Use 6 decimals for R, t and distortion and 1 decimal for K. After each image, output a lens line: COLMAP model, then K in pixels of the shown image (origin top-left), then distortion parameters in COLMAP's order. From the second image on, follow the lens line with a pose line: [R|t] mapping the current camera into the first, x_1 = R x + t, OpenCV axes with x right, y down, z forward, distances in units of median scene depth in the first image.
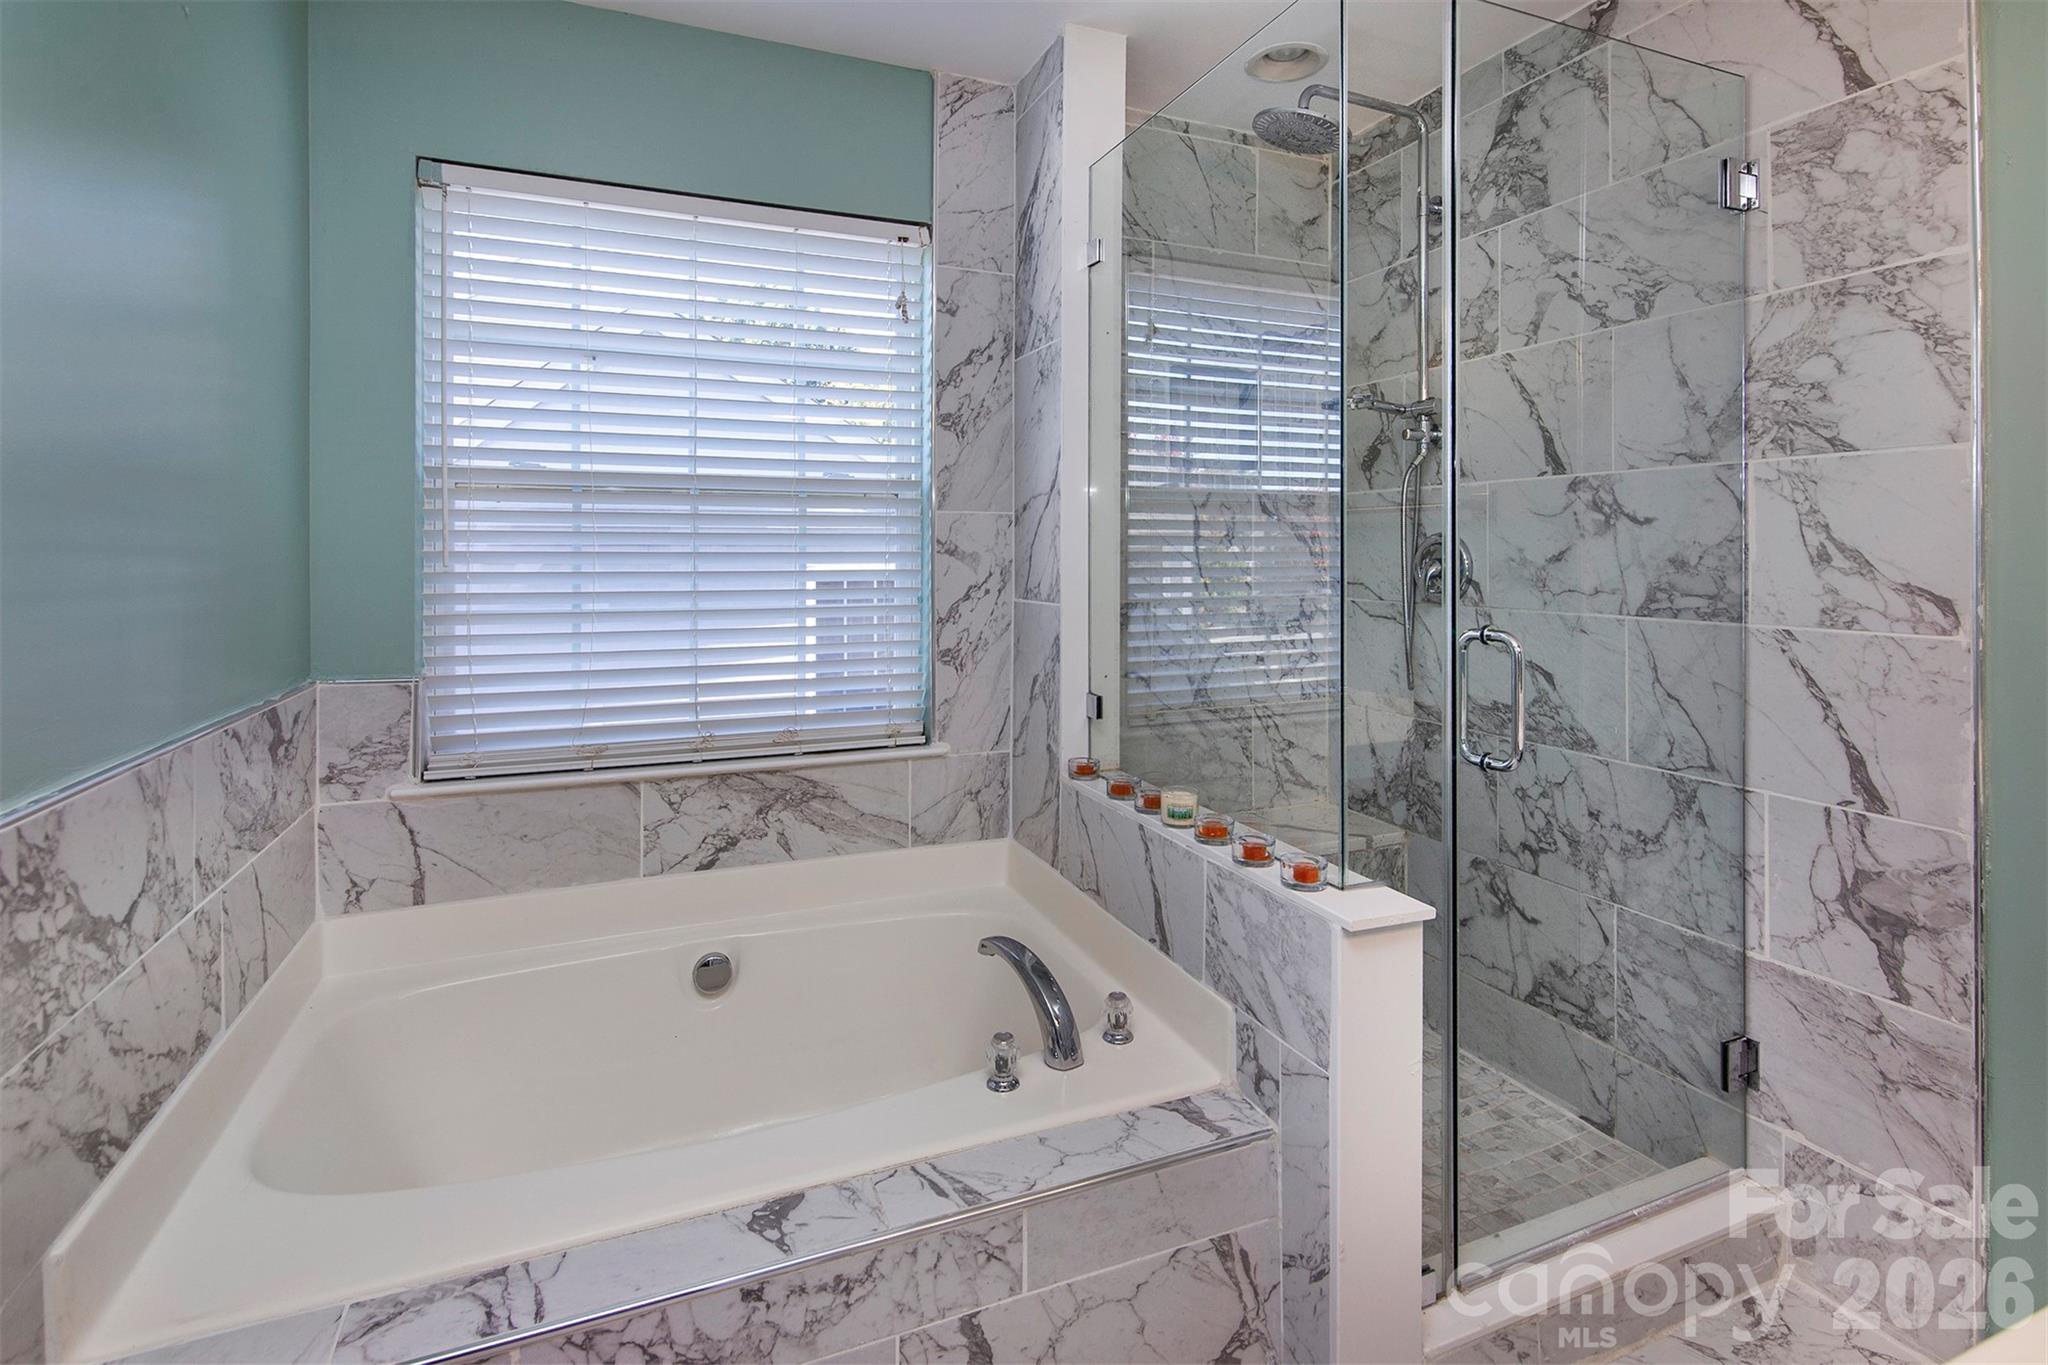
lens RADIAL K [[991.5, 0, 1034.3], [0, 991.5, 547.5], [0, 0, 1]] dist [-0.008984, -0.000899]
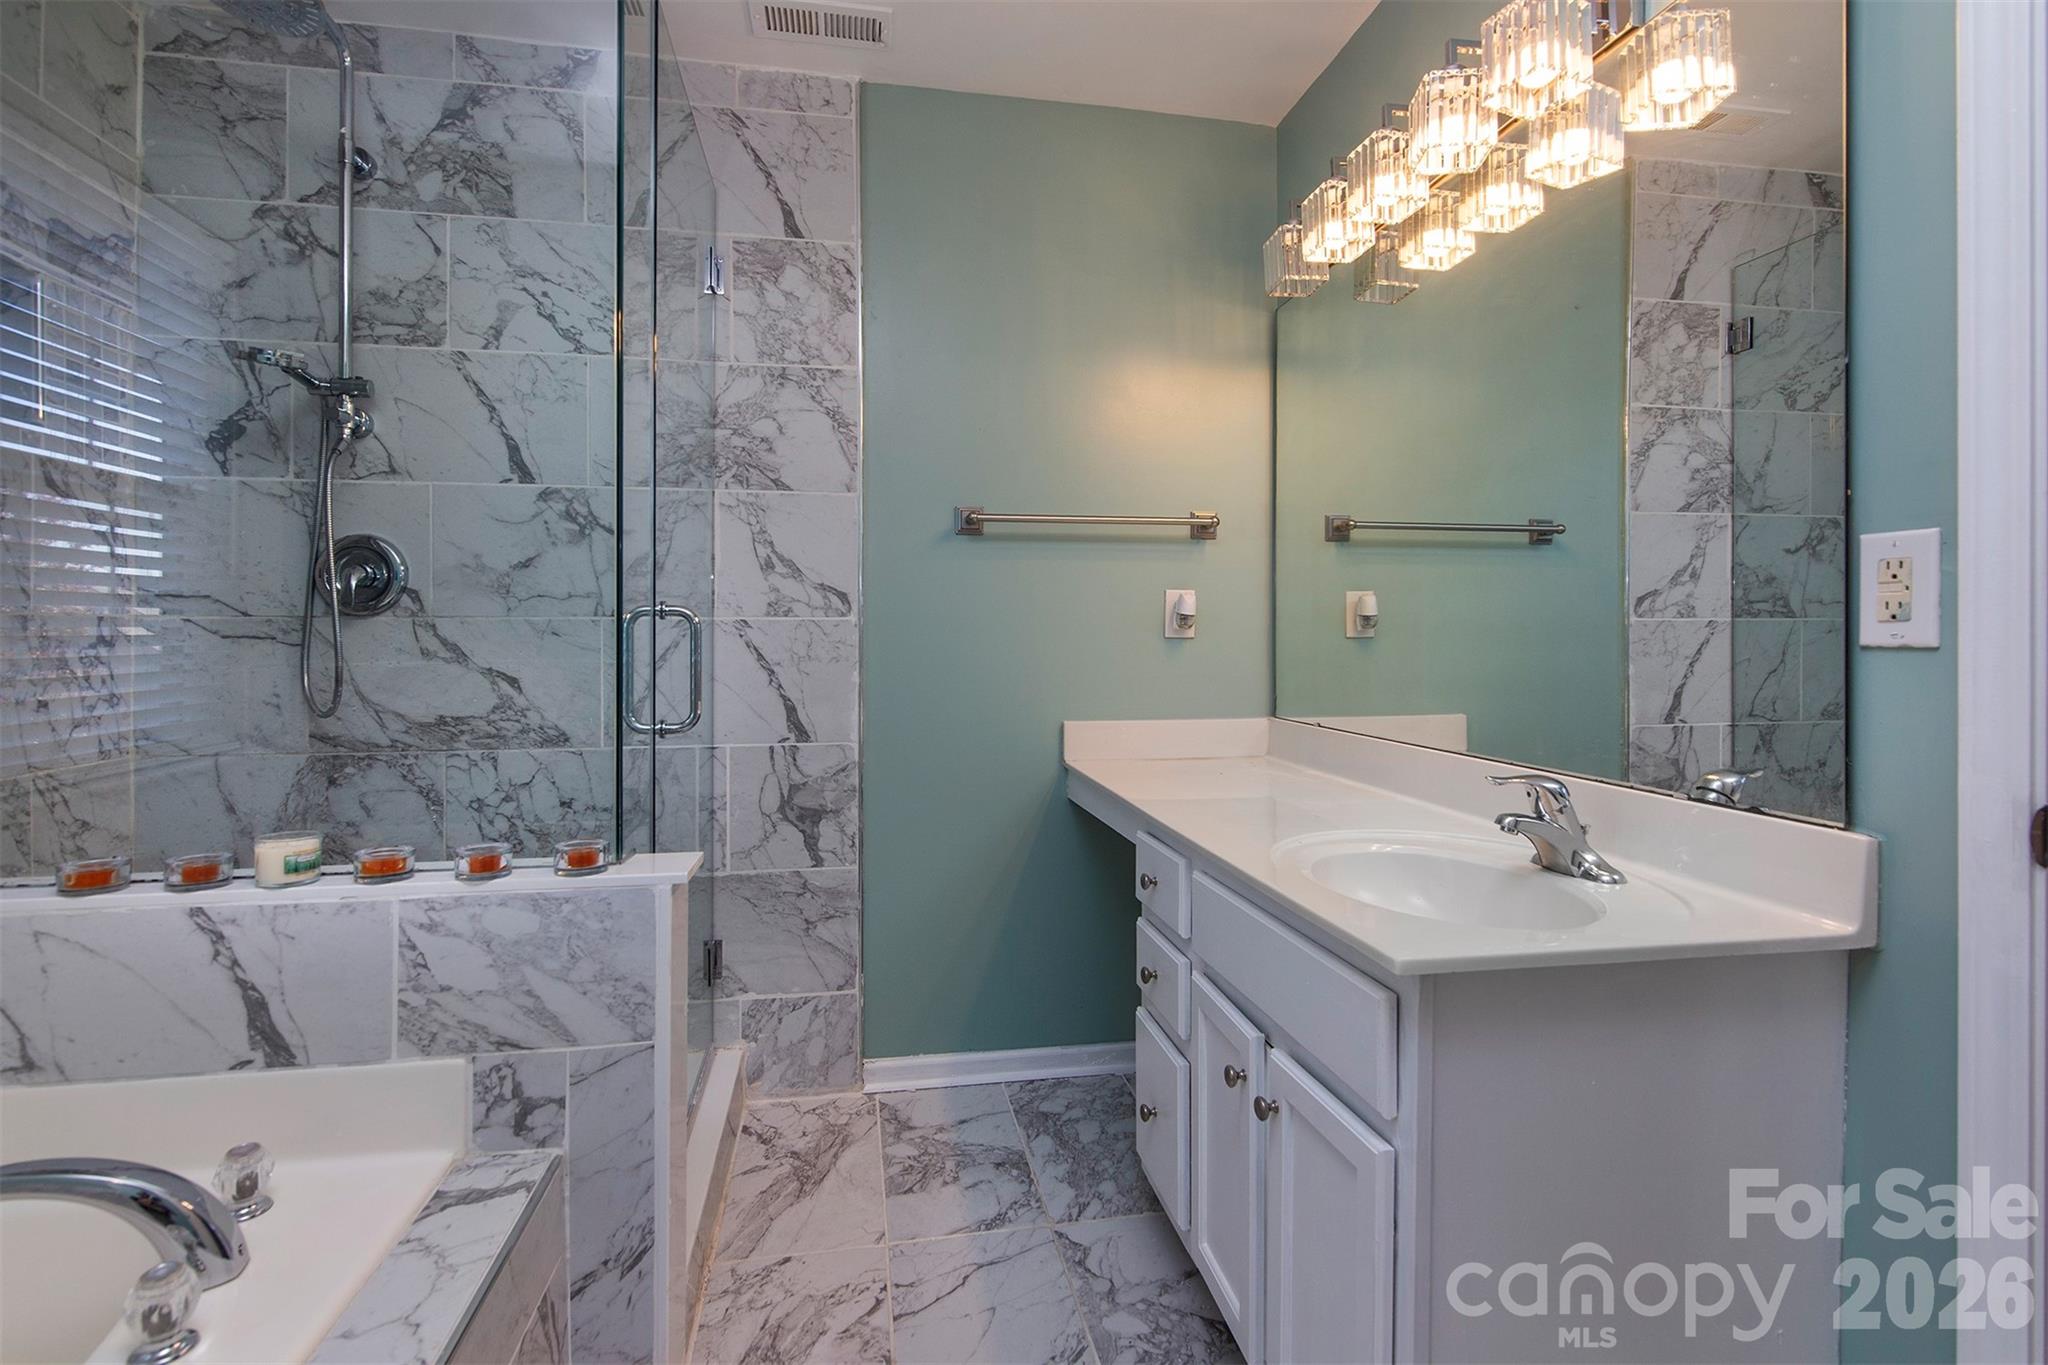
lens RADIAL K [[991.5, 0, 1024.7], [0, 991.5, 642.1], [0, 0, 1]] dist [-0.008984, -0.000899]
pose [[0.205552, -0.004970, 0.978634, -0.465604], [-0.005327, 0.999967, 0.006197, 0.103015], [-0.978632, -0.006487, 0.205519, 0.352272]]
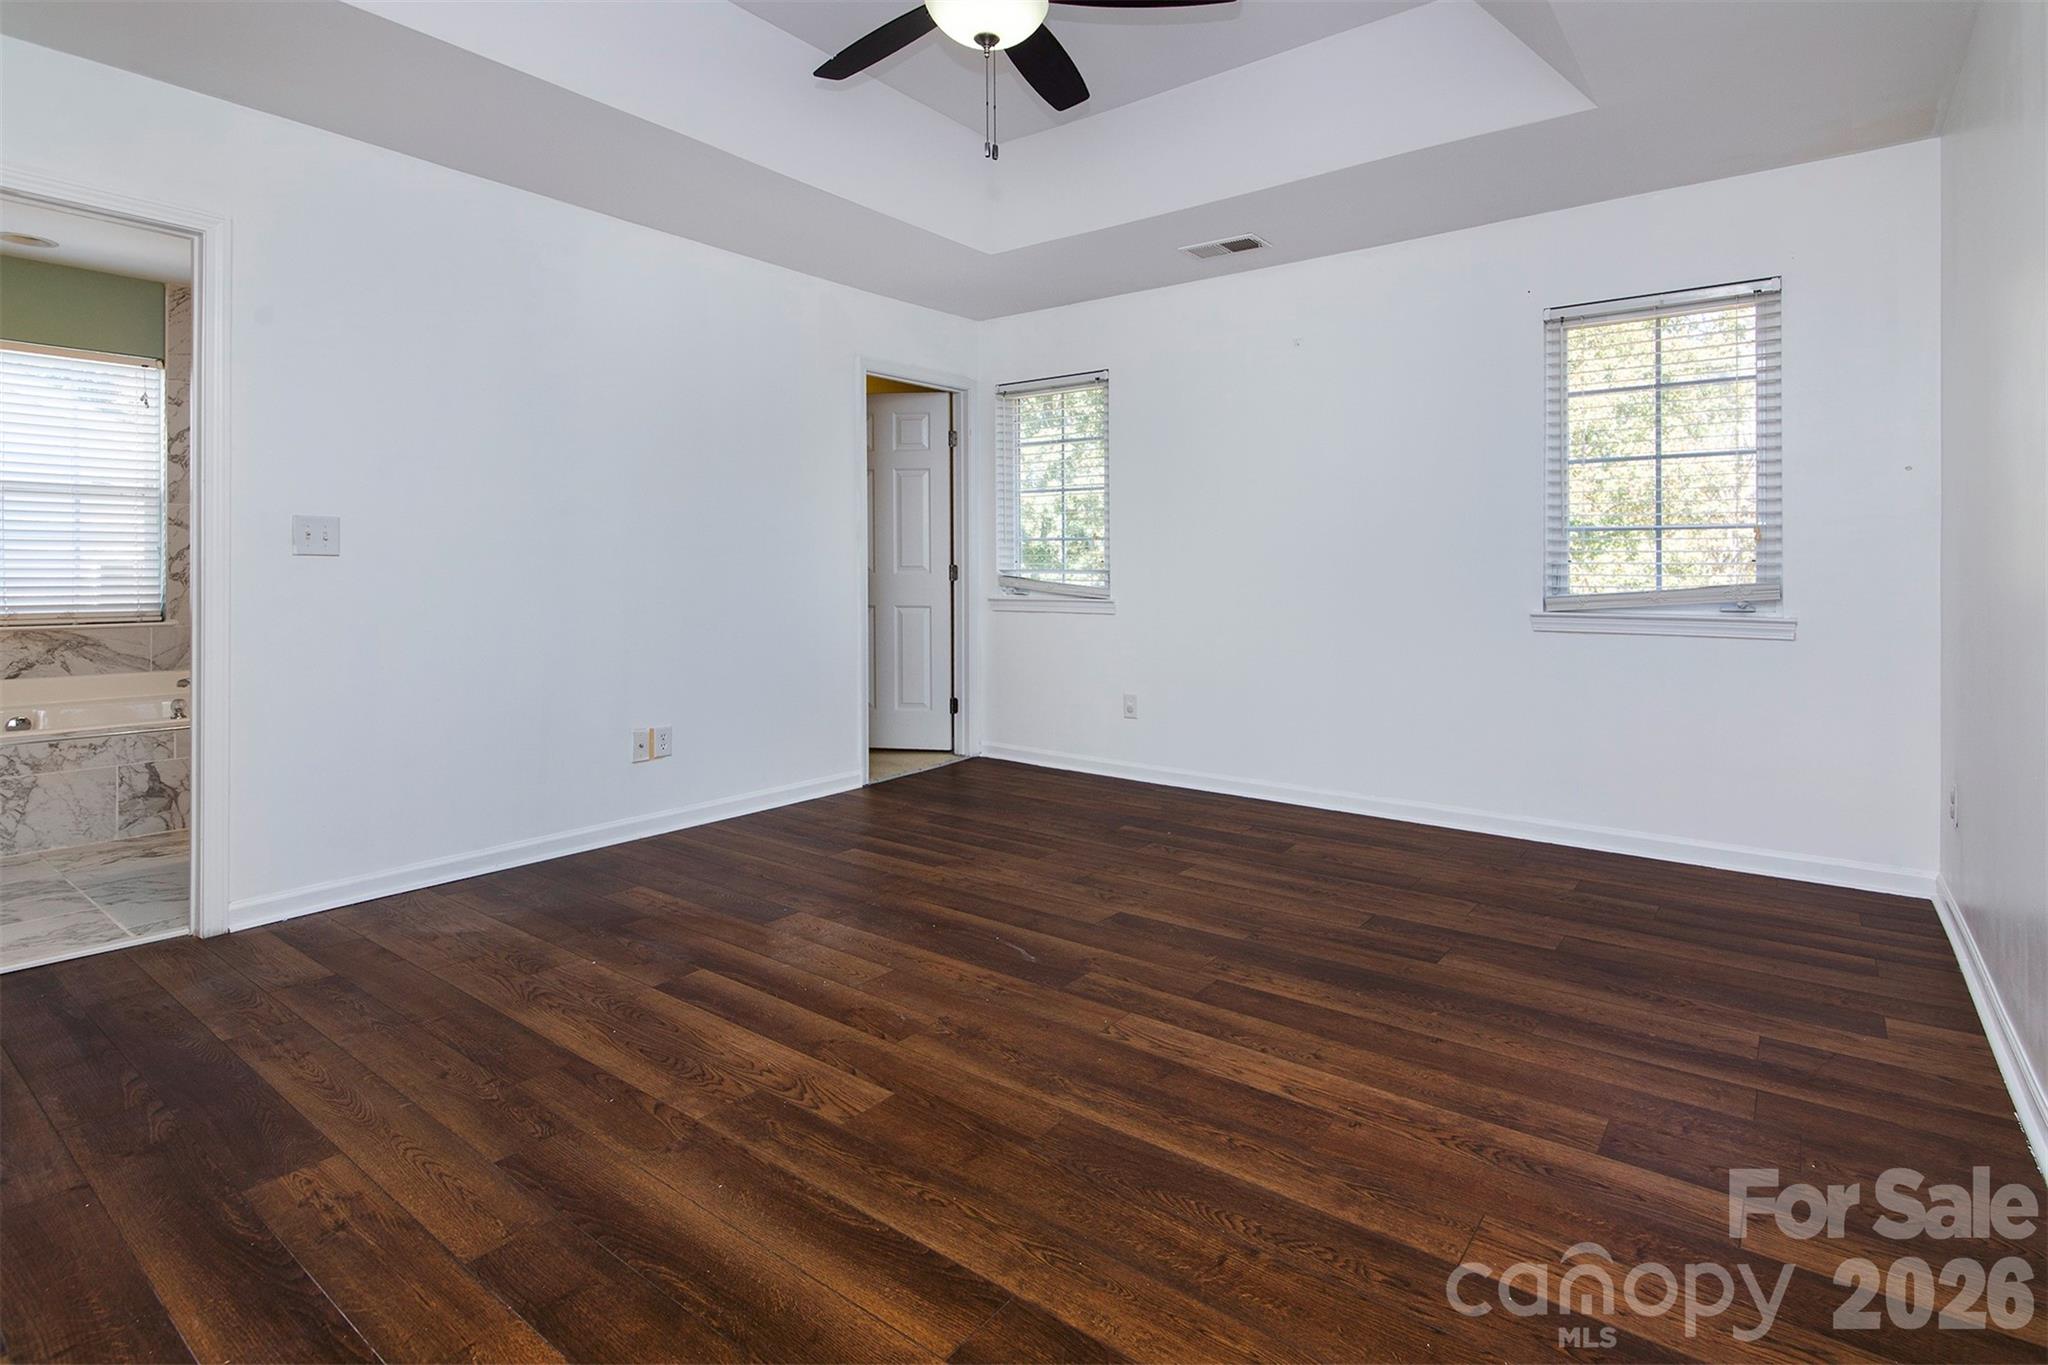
lens RADIAL K [[991.5, 0, 1066.1], [0, 991.5, 571.8], [0, 0, 1]] dist [-0.008984, -0.000899]
pose [[0.851206, -0.000920, 0.524831, 0.578069], [-0.001802, 0.999987, 0.004675, 0.128926], [-0.524829, -0.004925, 0.851194, -2.359846]]
